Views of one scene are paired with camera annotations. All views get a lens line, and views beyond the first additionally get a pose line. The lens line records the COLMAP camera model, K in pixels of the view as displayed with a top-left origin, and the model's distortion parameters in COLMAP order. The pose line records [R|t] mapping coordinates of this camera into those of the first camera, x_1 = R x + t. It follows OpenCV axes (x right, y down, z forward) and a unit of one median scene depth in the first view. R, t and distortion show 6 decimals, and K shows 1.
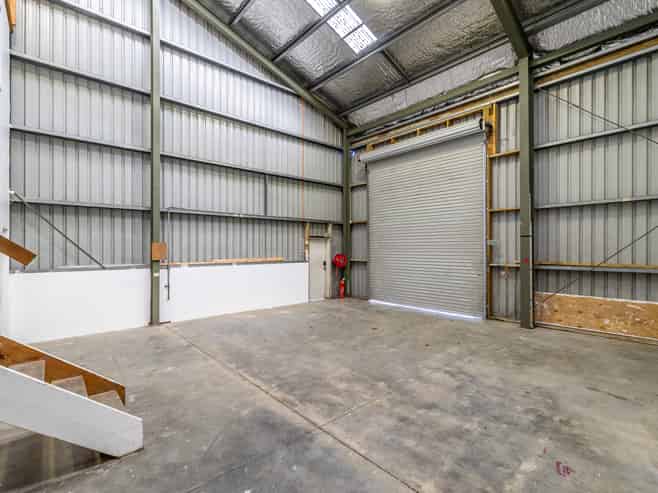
lens RADIAL K [[317.7, 0, 329.0], [0, 317.7, 246.5], [0, 0, 1]] dist [-0.001109, 0.000267]
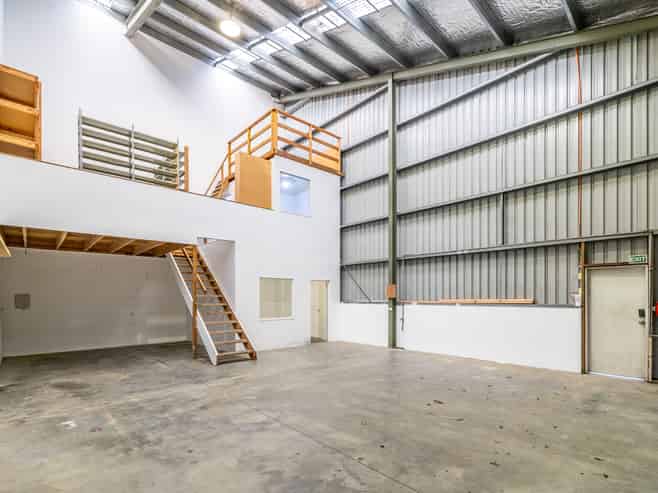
lens RADIAL K [[325.7, 0, 329.3], [0, 325.7, 293.1], [0, 0, 1]] dist [-0.002195, -0.001057]
pose [[0.015221, -0.004075, -0.999876, 0.772943], [0.010320, 0.999939, -0.003918, 0.024753], [0.999831, -0.010259, 0.015263, 0.703482]]
